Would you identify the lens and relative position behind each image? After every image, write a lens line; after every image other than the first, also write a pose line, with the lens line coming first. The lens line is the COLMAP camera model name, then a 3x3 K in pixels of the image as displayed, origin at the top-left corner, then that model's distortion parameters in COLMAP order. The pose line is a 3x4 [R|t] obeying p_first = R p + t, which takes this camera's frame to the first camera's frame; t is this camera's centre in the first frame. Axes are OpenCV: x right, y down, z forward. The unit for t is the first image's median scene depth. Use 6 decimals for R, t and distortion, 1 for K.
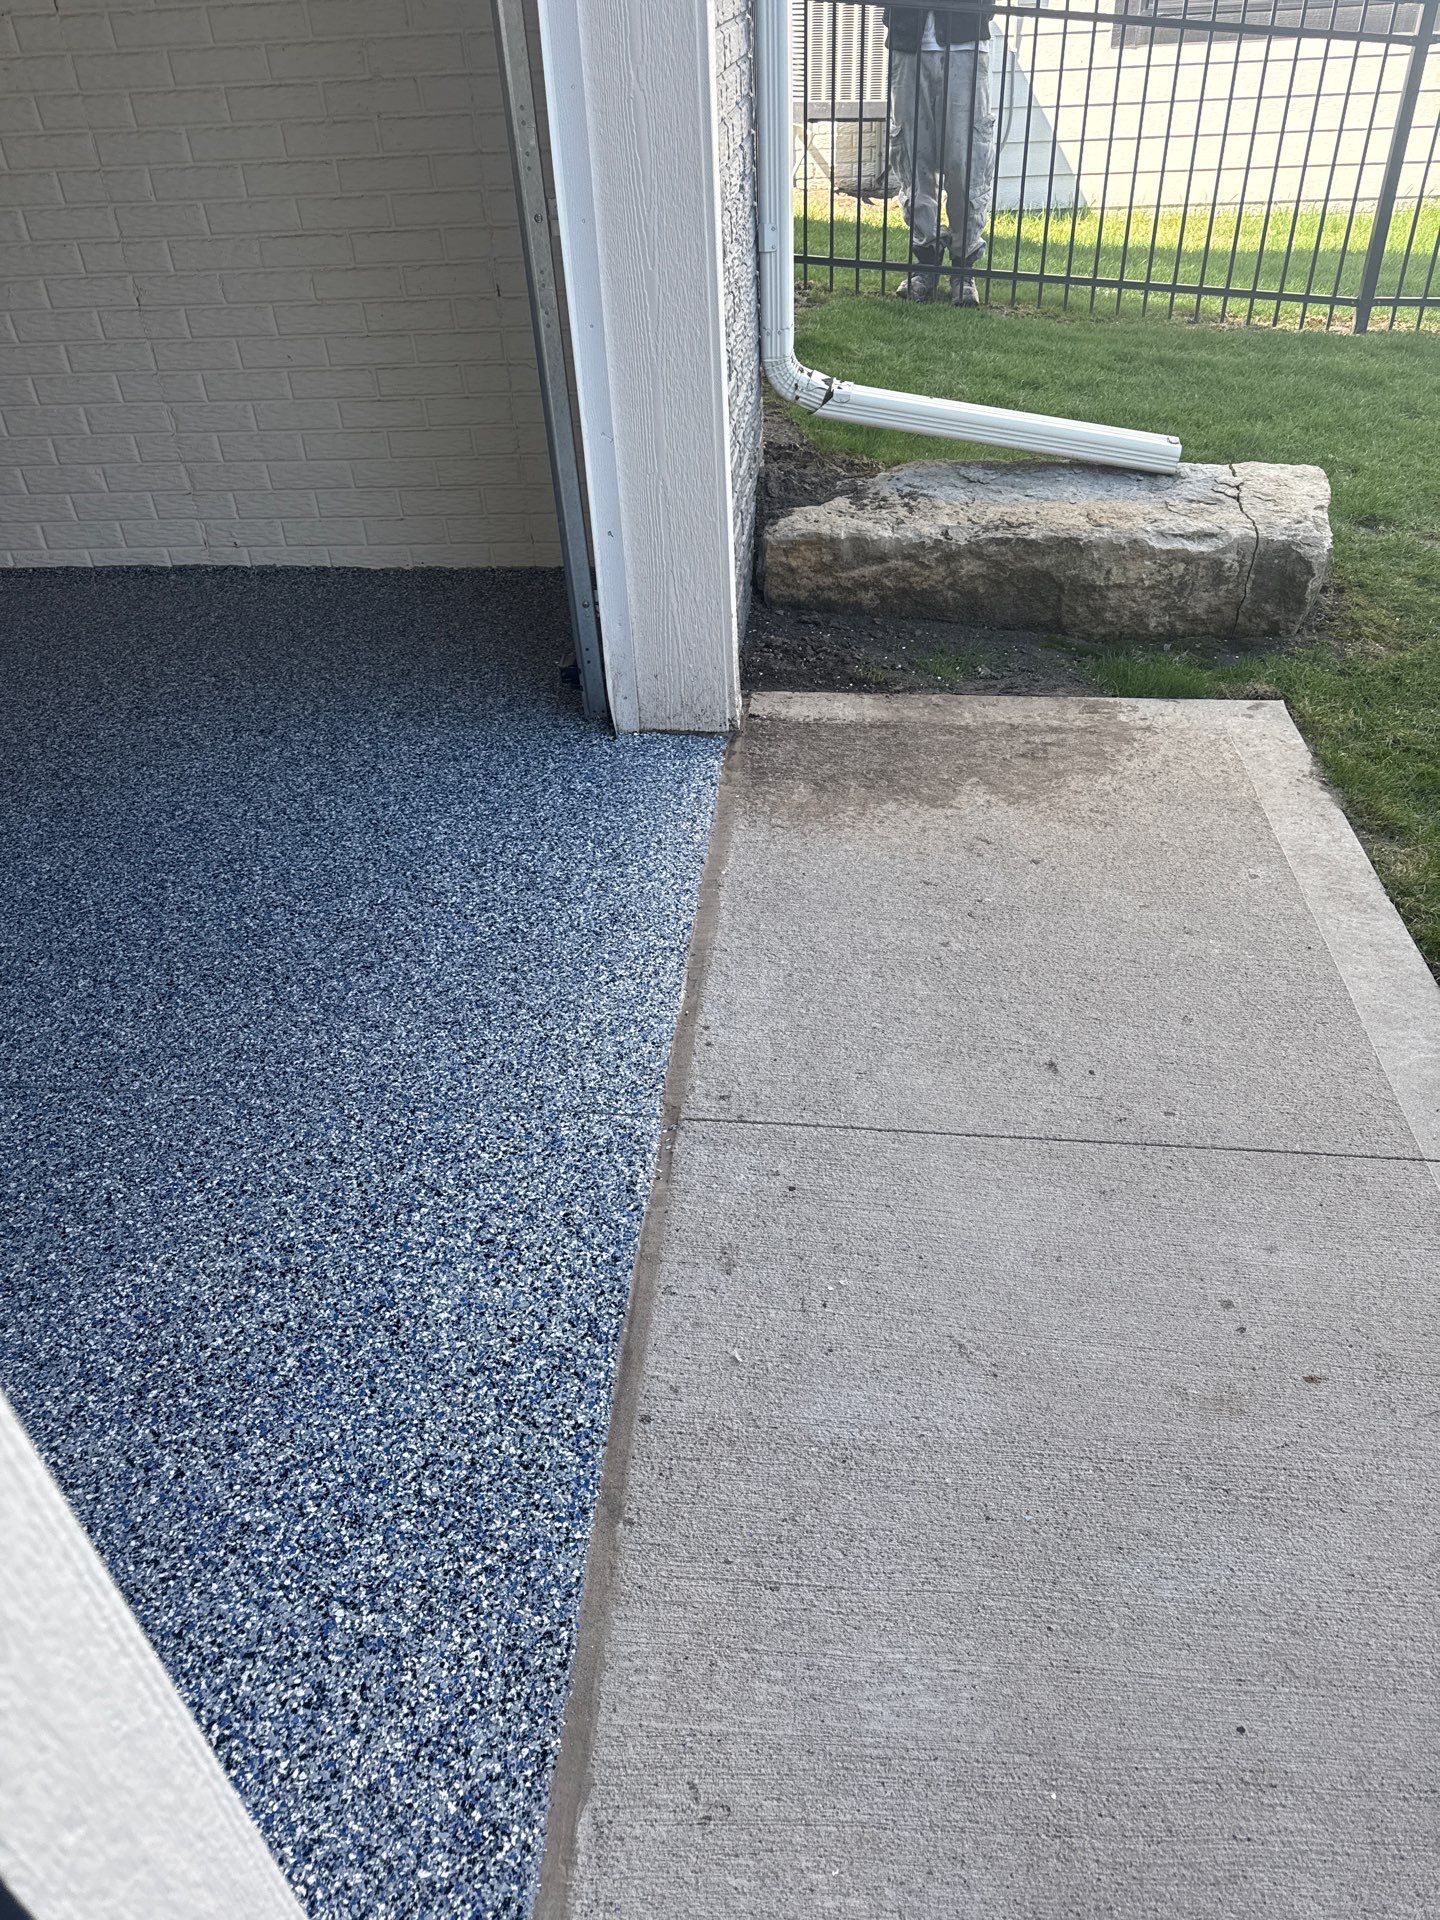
lens RADIAL K [[1346.1, 0, 720.0], [0, 1346.1, 960.0], [0, 0, 1]] dist [0.169381, -0.334963]
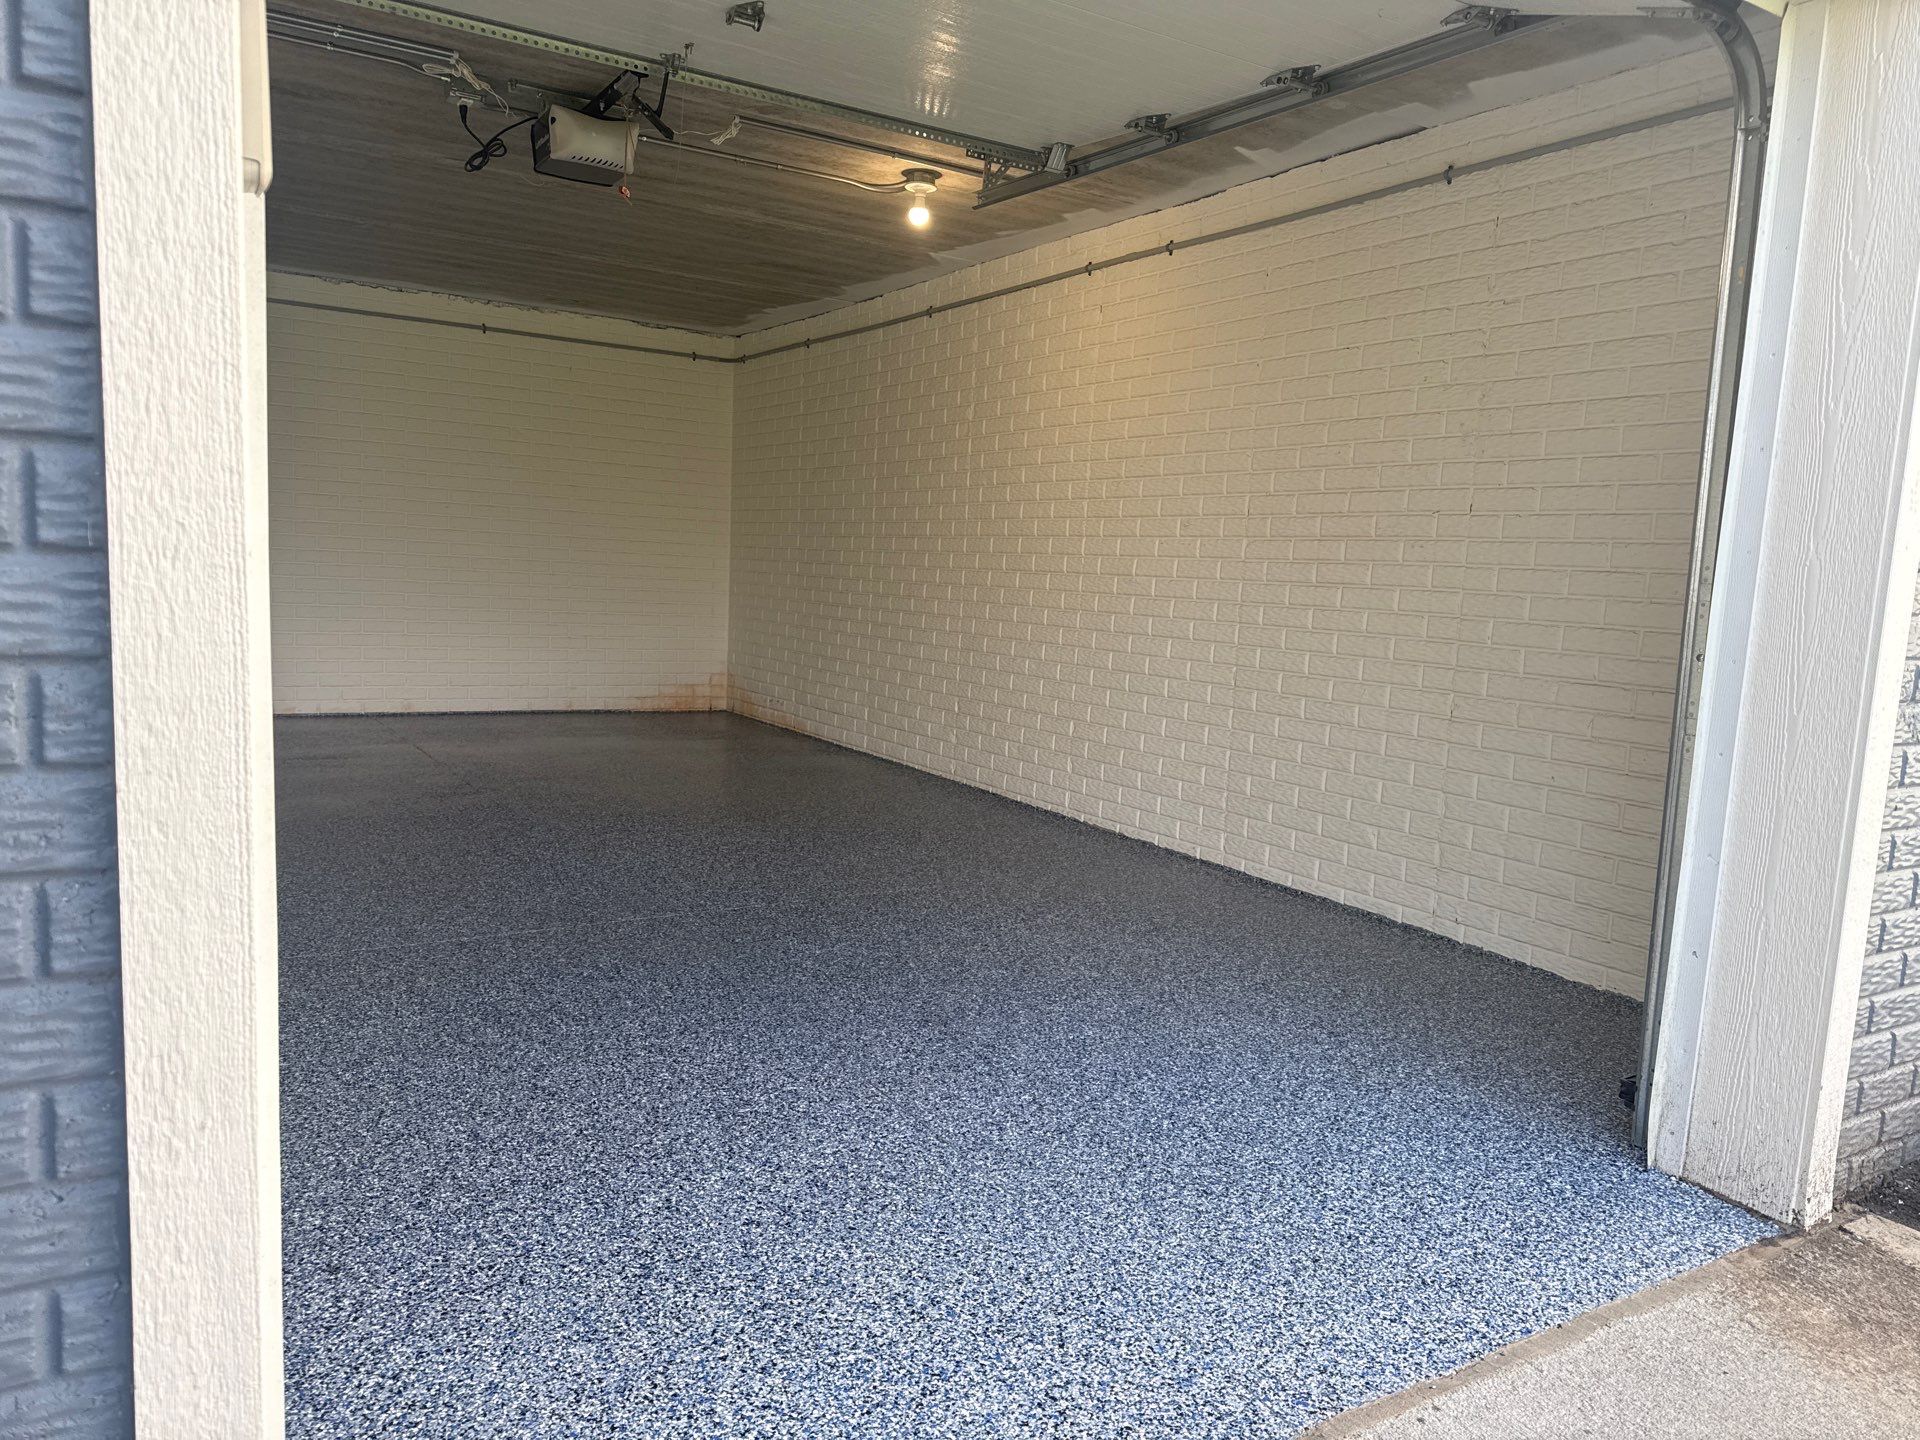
lens RADIAL K [[1352.7, 0, 947.8], [0, 1352.7, 723.9], [0, 0, 1]] dist [0.168391, -0.300212]
pose [[0.591065, 0.171226, -0.788241, 0.461370], [-0.538377, 0.811432, -0.227440, 0.070657], [0.600661, 0.558802, 0.571793, 0.083384]]
